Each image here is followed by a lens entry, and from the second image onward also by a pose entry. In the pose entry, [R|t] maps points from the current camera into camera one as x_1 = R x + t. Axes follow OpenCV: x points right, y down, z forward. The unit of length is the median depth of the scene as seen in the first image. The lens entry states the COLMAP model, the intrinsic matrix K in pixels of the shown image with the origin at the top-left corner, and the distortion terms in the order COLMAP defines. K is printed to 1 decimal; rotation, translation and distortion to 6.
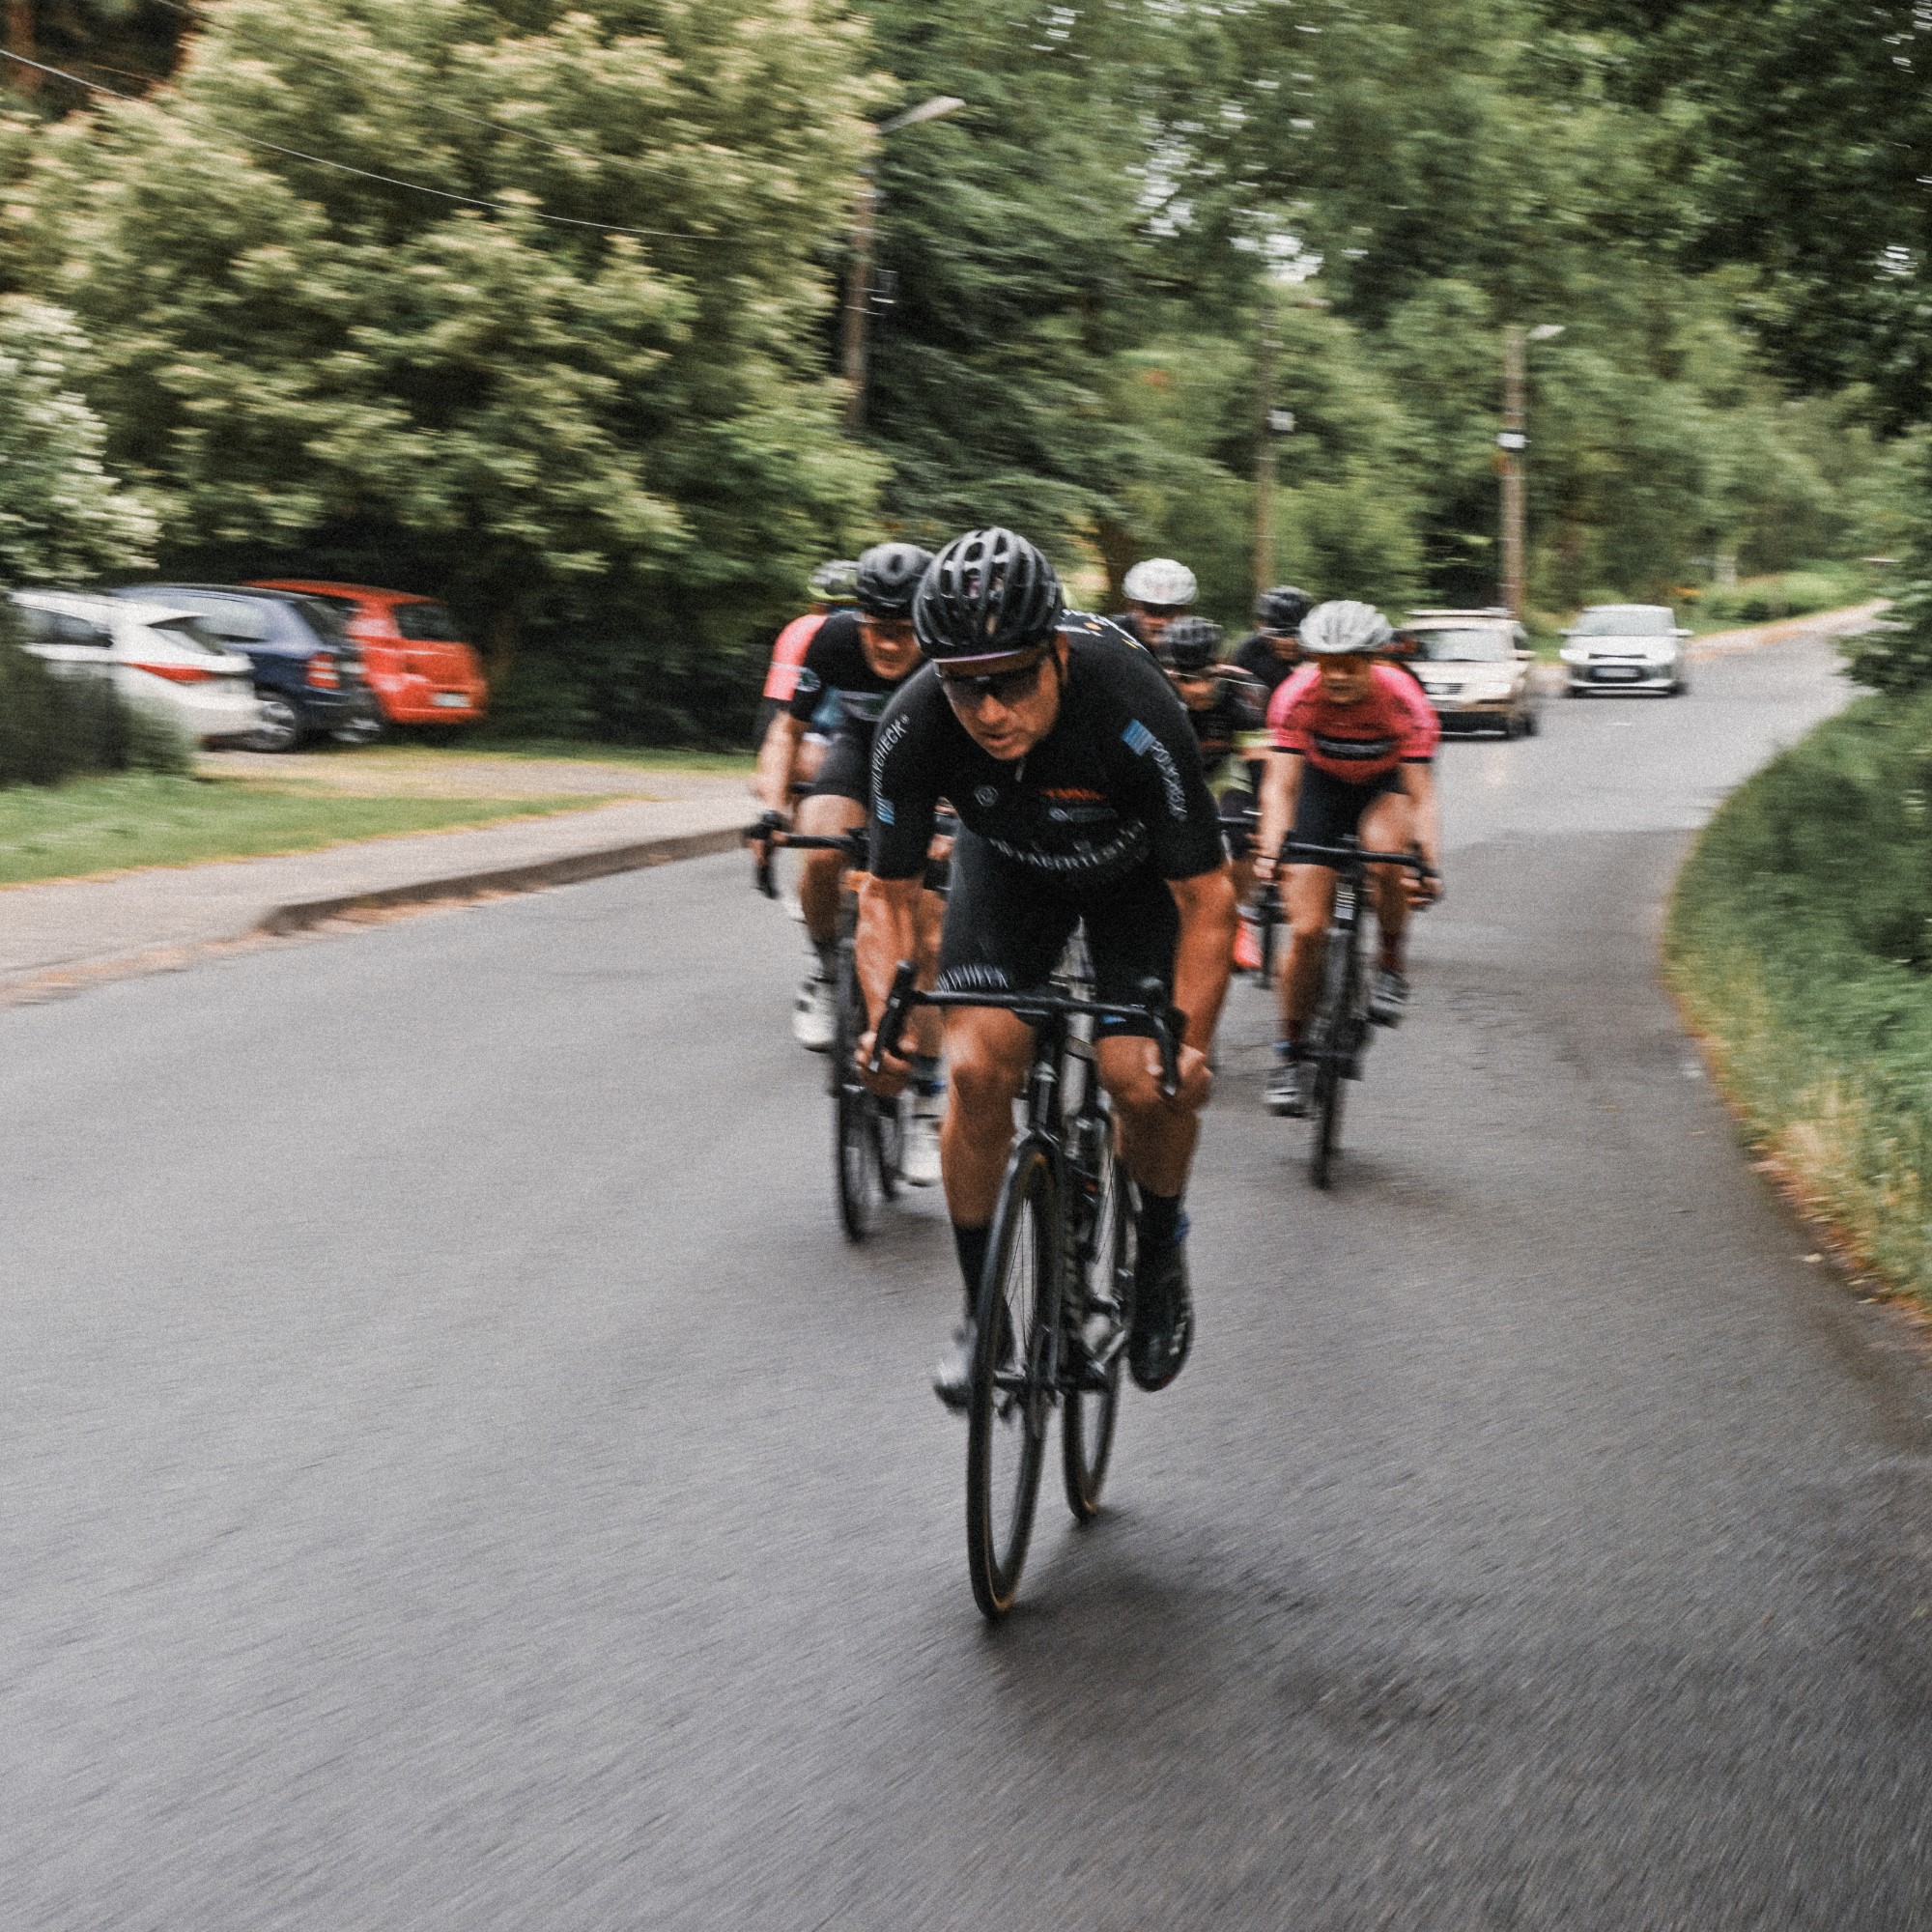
lens RADIAL K [[5612.3, 0, 966.0], [0, 5612.3, 966.0], [0, 0, 1]] dist [-0.139192, -1.137234]
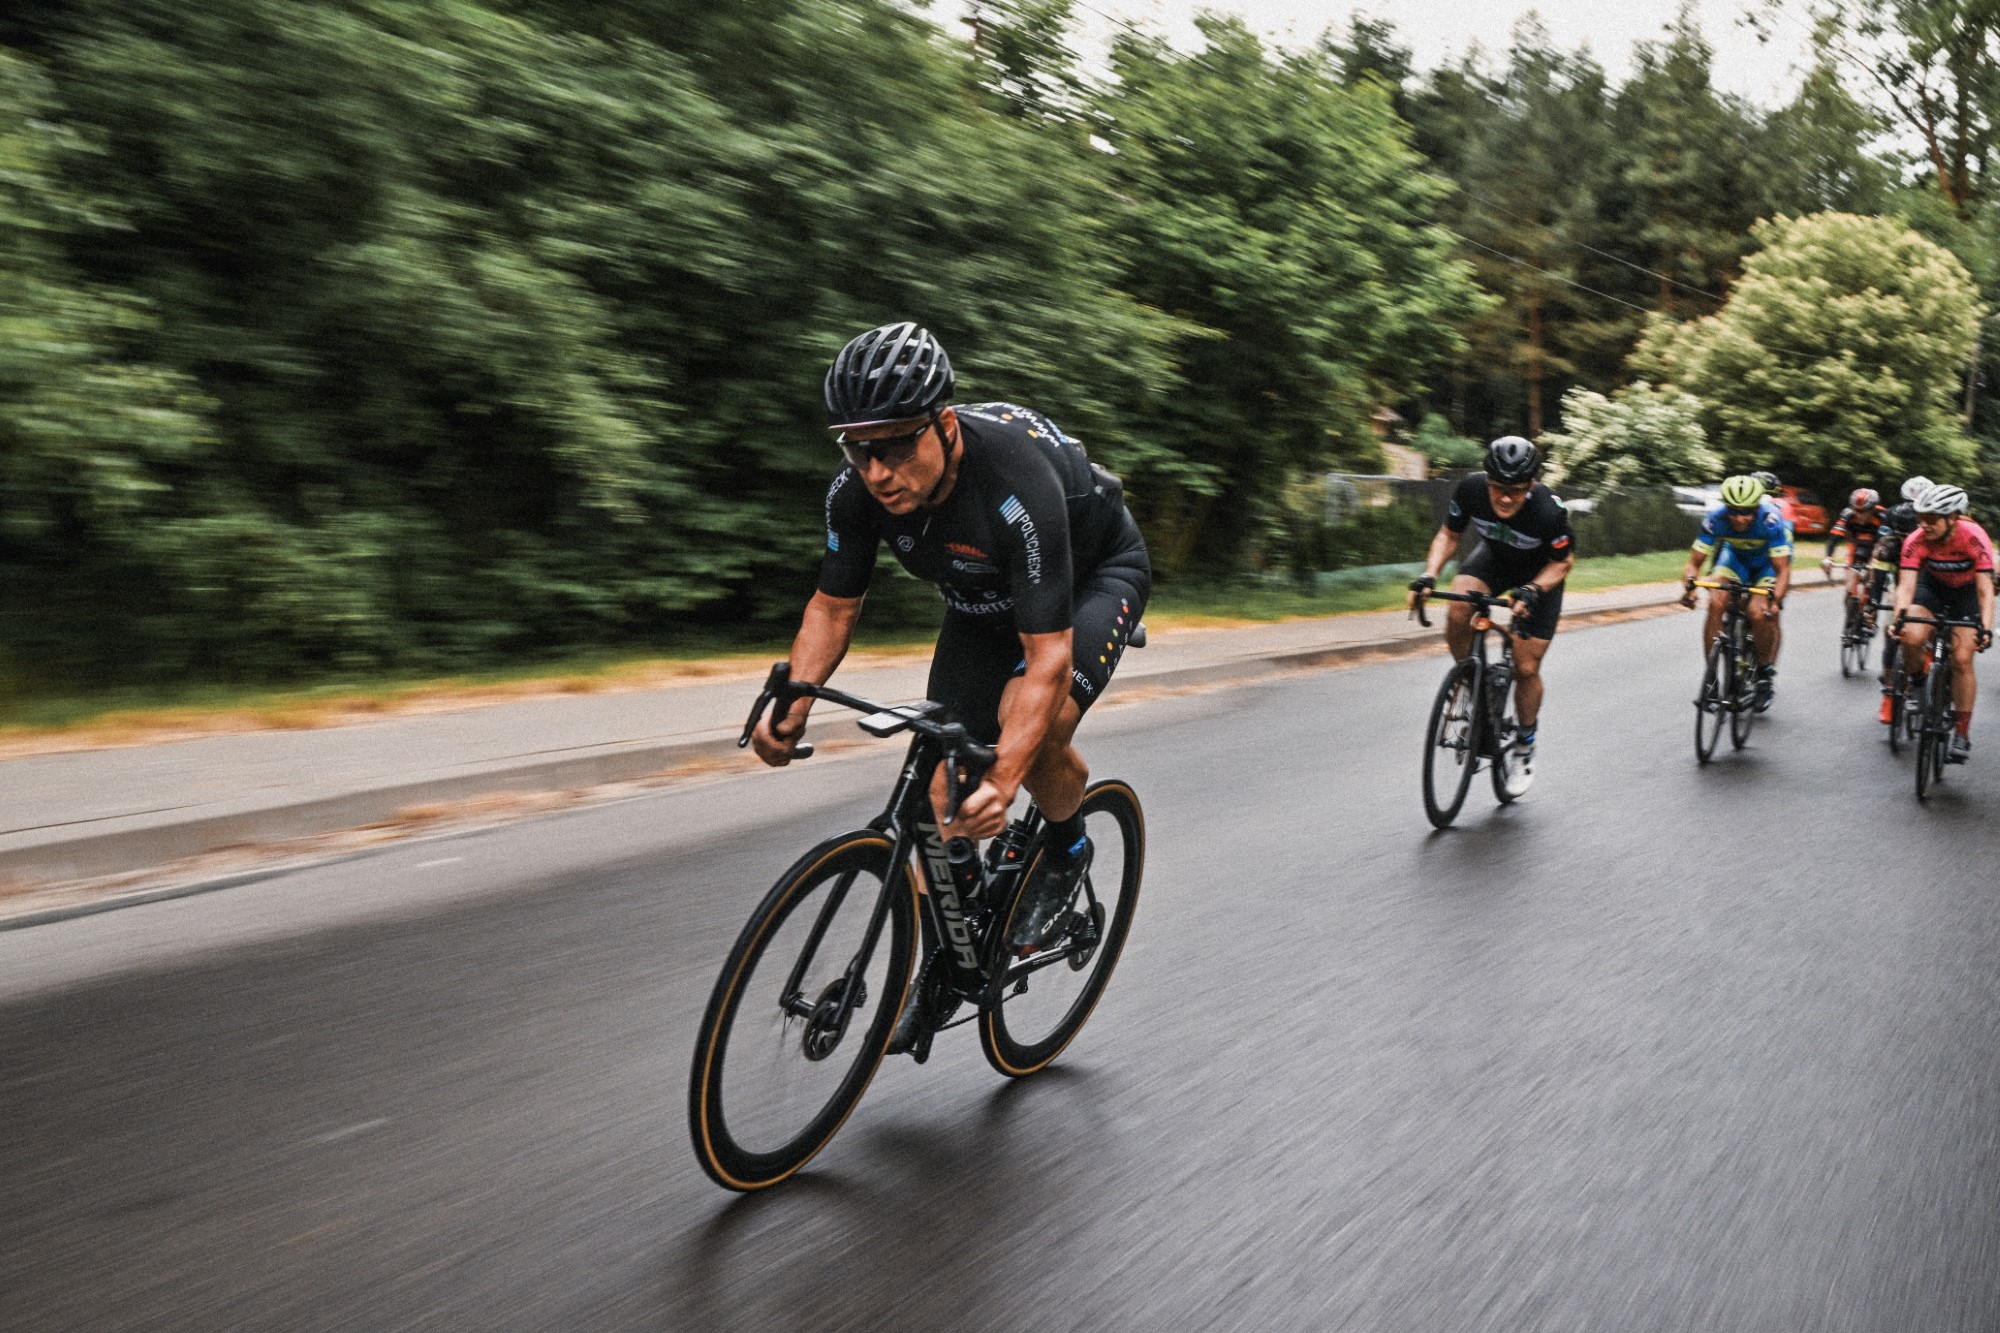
lens RADIAL K [[2339.8, 0, 1001.8], [0, 2339.8, 709.9], [0, 0, 1]] dist [-0.053073, -0.004931]
pose [[0.915462, 0.047701, -0.399568, 0.007853], [-0.034072, 0.998572, 0.041149, 0.013040], [0.400960, -0.024056, 0.915779, -0.280137]]
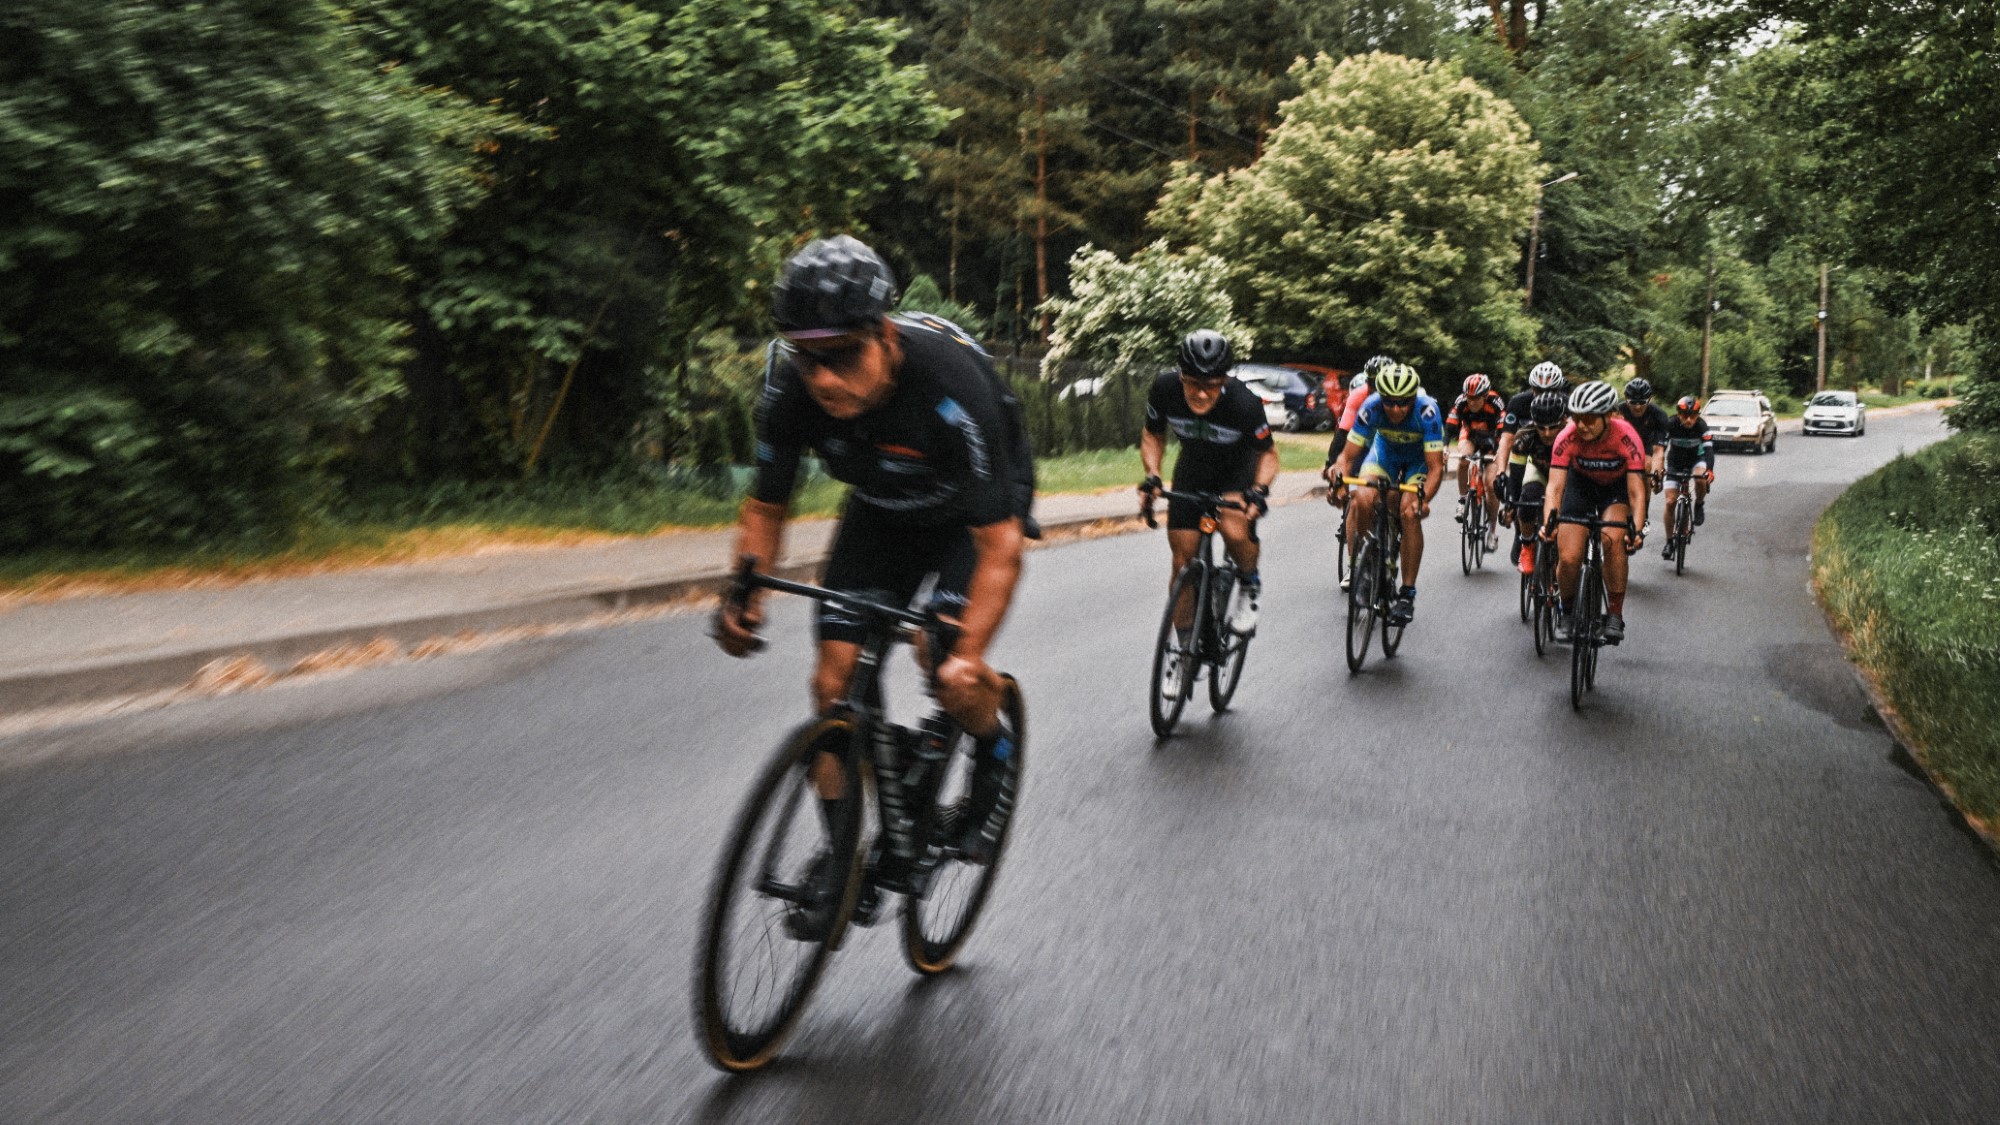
lens RADIAL K [[2655.2, 0, 1000.0], [0, 2655.2, 562.5], [0, 0, 1]] dist [-0.156359, 0.513711]
pose [[0.976610, 0.043084, -0.210656, 0.002216], [-0.041130, 0.999061, 0.013654, 0.009033], [0.211046, -0.004671, 0.977465, -0.188375]]
